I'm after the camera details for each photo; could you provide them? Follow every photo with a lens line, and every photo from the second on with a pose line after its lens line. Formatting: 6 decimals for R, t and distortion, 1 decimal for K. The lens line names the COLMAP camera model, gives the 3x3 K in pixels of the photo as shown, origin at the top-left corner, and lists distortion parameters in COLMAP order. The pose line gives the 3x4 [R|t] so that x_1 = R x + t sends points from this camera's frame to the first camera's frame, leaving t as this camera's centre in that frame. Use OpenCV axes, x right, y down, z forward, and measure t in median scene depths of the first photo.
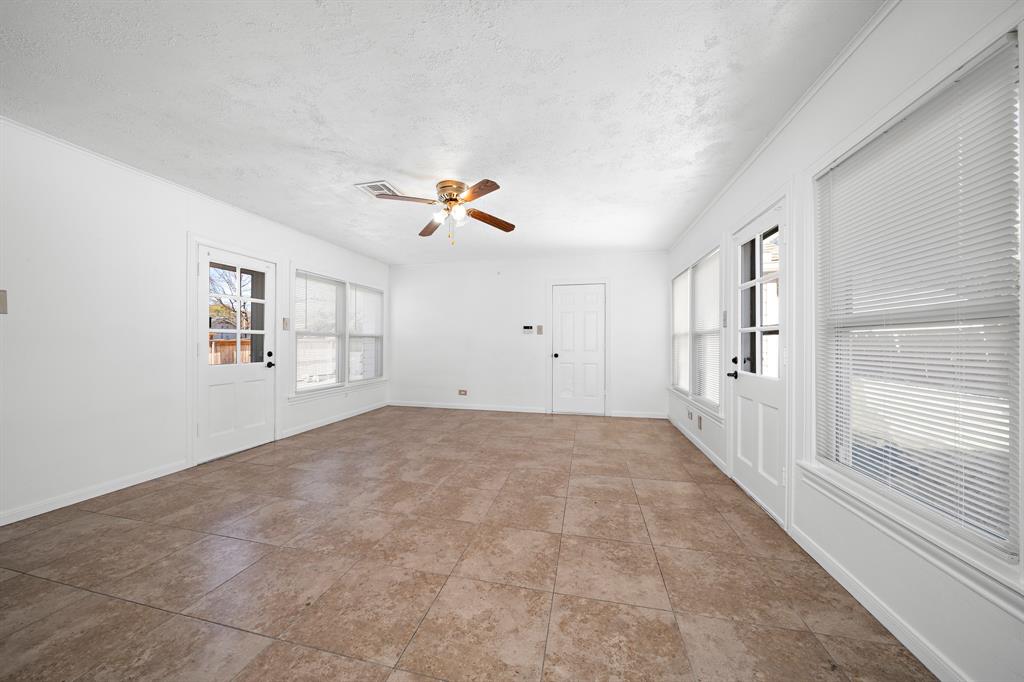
lens RADIAL K [[347.2, 0, 505.7], [0, 347.2, 342.5], [0, 0, 1]] dist [-0.006500, 0.000576]
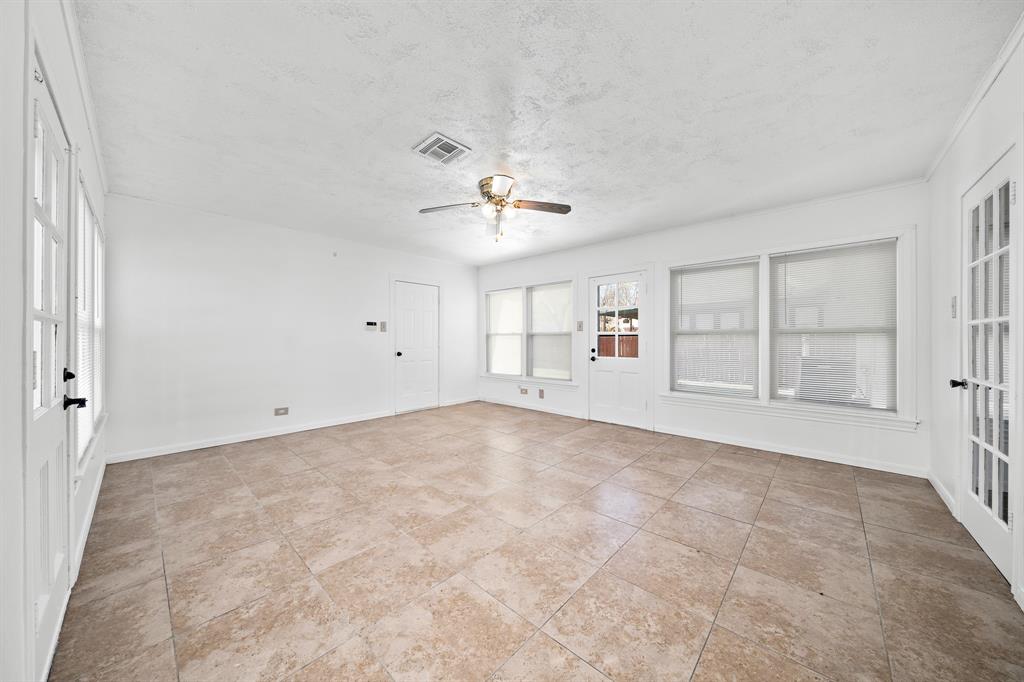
lens RADIAL K [[347.2, 0, 506.5], [0, 347.2, 337.6], [0, 0, 1]] dist [-0.006500, 0.000576]
pose [[0.493248, 0.002870, 0.869884, -1.061594], [0.002596, 0.999985, -0.004771, -0.004362], [-0.869885, 0.004611, 0.493233, 0.521956]]
